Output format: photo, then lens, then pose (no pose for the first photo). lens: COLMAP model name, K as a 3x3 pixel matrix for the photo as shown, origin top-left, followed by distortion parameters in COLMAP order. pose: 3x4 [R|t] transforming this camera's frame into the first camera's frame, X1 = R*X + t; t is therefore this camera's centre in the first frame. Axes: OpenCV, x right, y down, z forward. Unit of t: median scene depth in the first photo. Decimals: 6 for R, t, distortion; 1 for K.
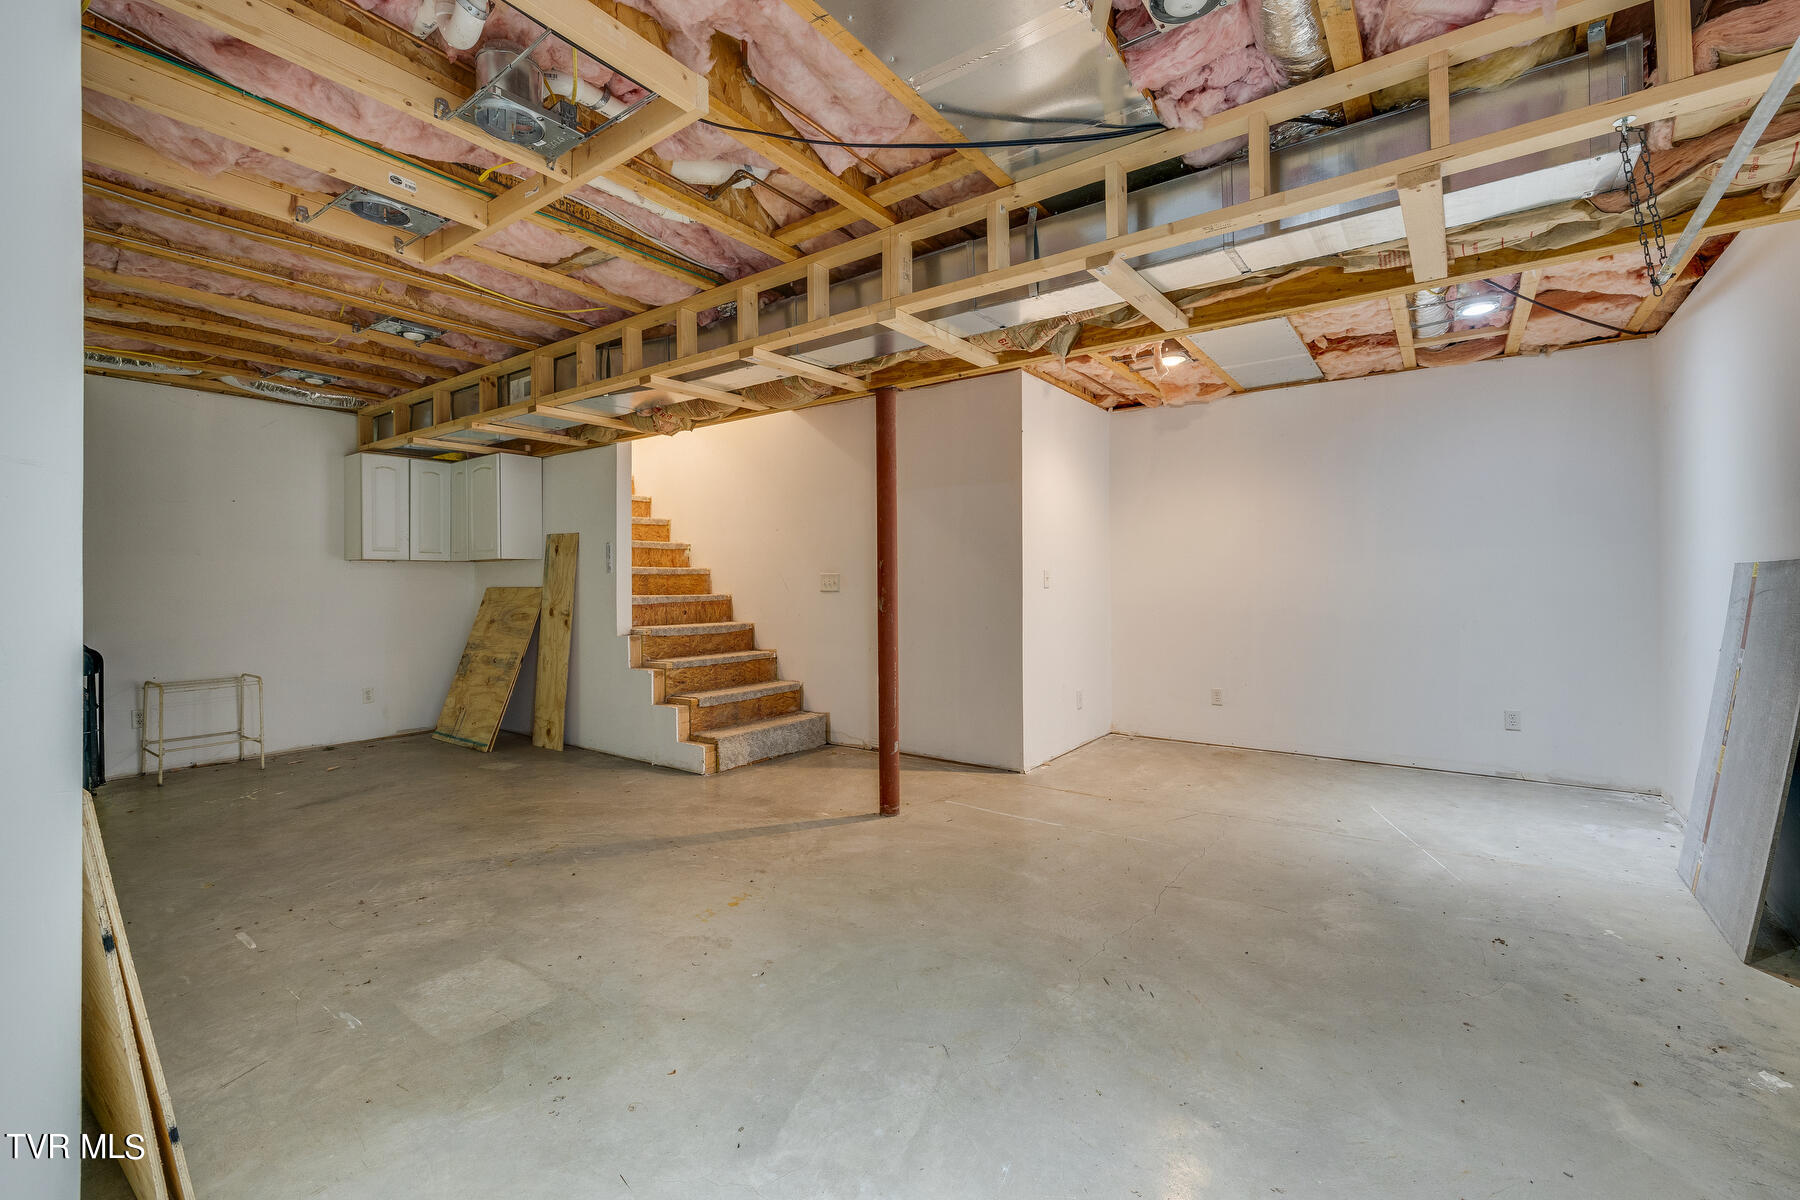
lens RADIAL K [[762.5, 0, 906.3], [0, 762.5, 590.5], [0, 0, 1]] dist [0.001790, 0.000021]
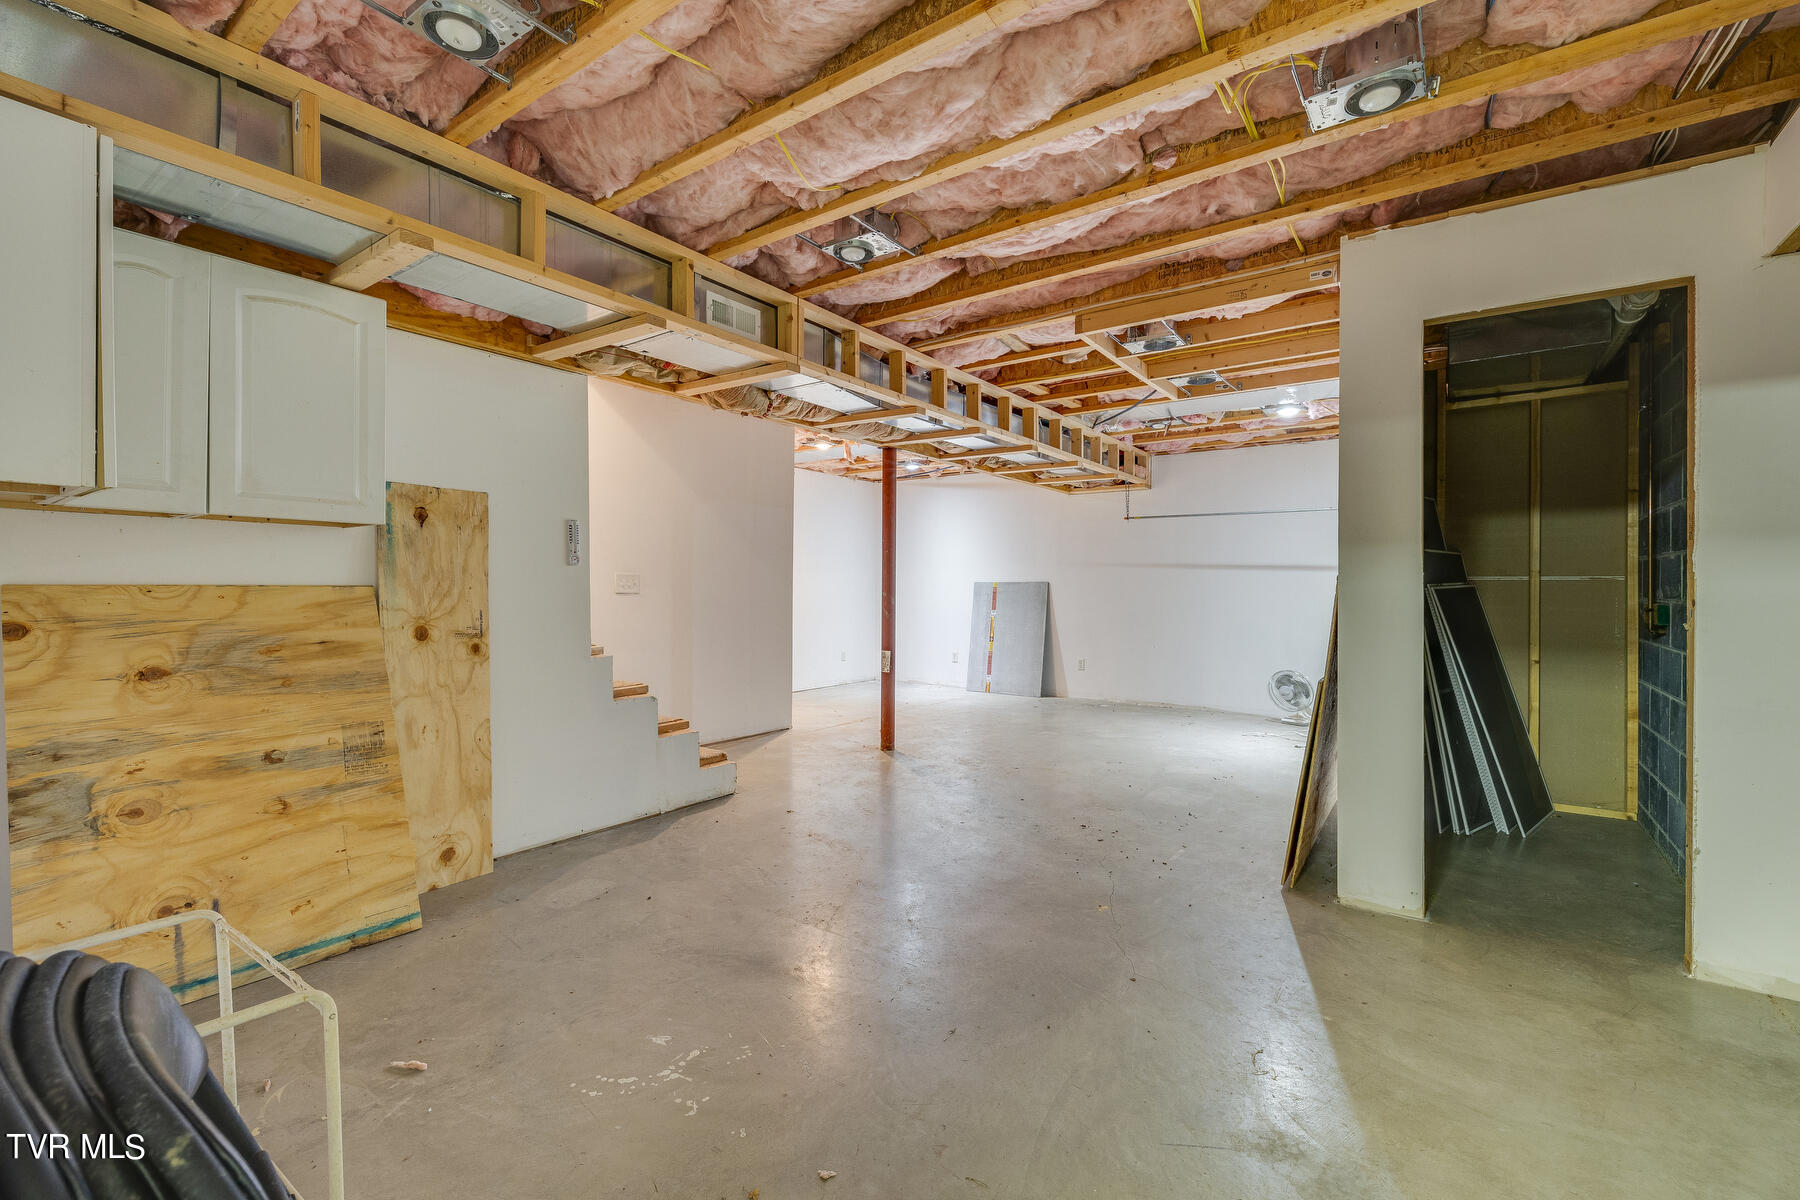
lens RADIAL K [[762.5, 0, 906.3], [0, 762.5, 590.5], [0, 0, 1]] dist [0.001790, 0.000021]
pose [[-0.008904, 0.004777, 0.999949, -1.015527], [-0.001156, 0.999988, -0.004787, 0.001196], [-0.999960, -0.001199, -0.008898, 0.685452]]
